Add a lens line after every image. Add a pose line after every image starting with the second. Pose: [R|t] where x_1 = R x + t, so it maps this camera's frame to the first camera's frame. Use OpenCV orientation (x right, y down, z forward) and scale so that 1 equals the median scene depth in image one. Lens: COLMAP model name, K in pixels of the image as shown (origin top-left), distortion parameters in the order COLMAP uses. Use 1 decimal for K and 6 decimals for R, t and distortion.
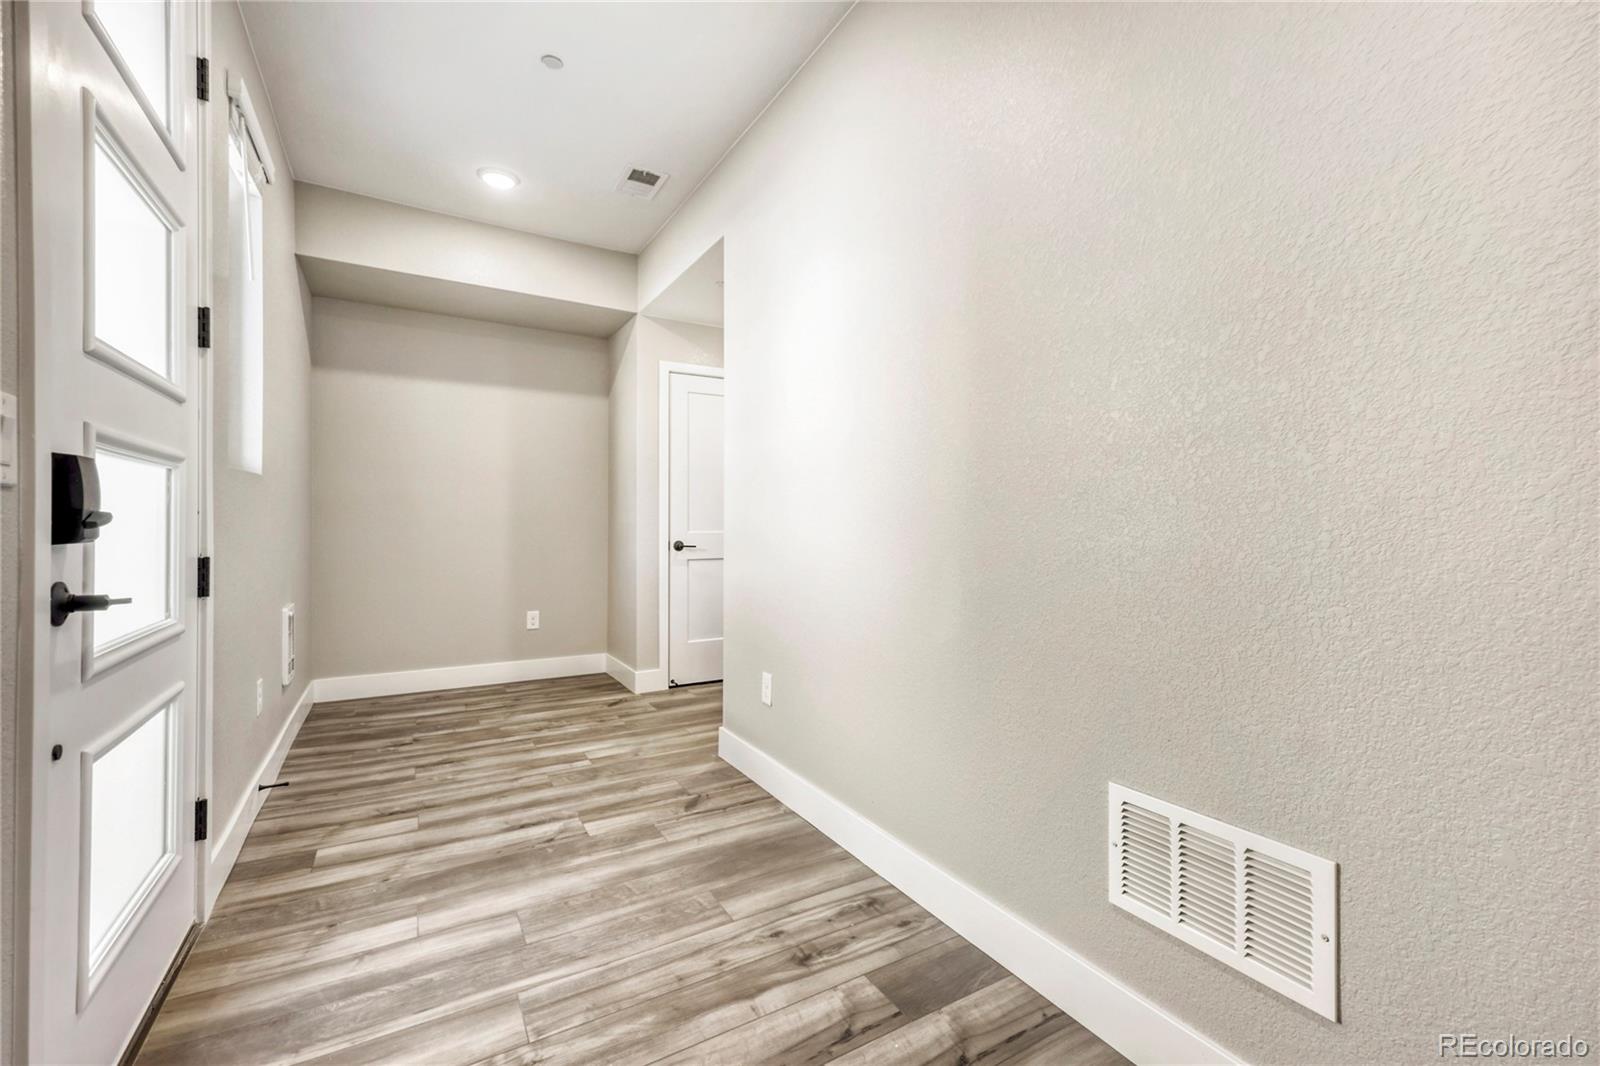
lens RADIAL K [[663.0, 0, 800.0], [0, 663.0, 533.0], [0, 0, 1]] dist [0.001048, 0.000060]
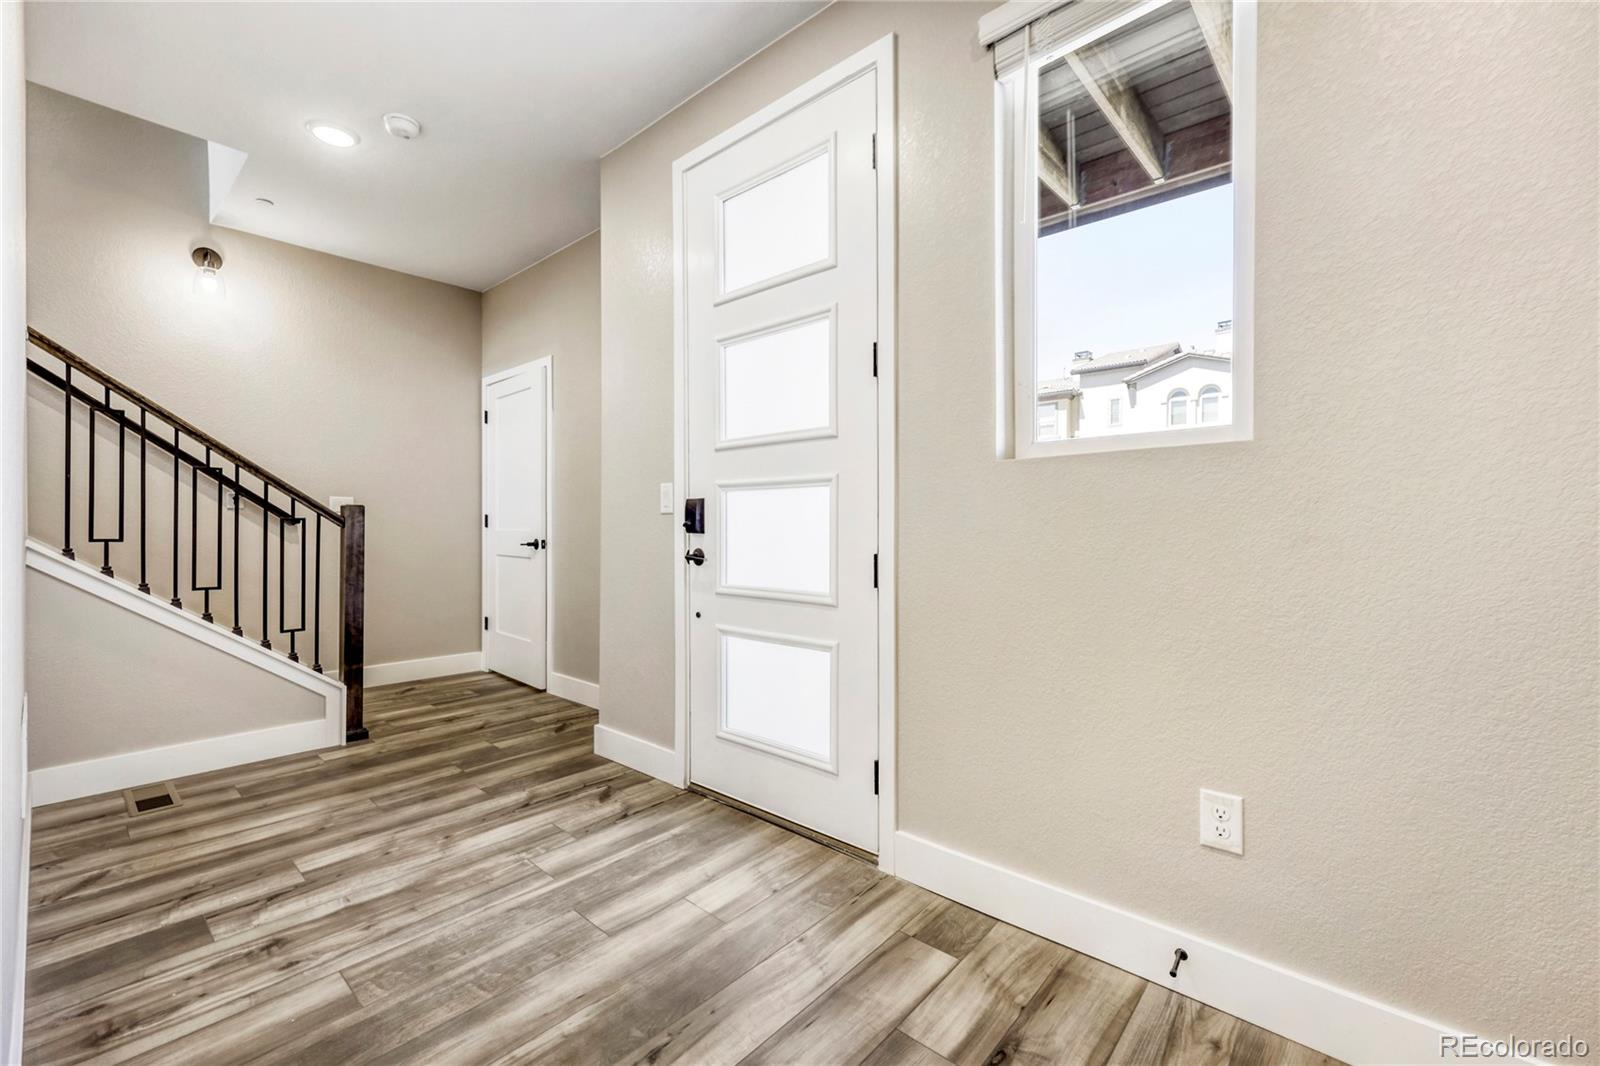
lens RADIAL K [[663.0, 0, 800.0], [0, 663.0, 533.0], [0, 0, 1]] dist [0.001048, 0.000060]
pose [[-0.948621, -0.008061, -0.316311, -0.402633], [-0.013973, 0.999767, 0.016425, -0.011392], [0.316105, 0.020001, -0.948513, 2.055222]]
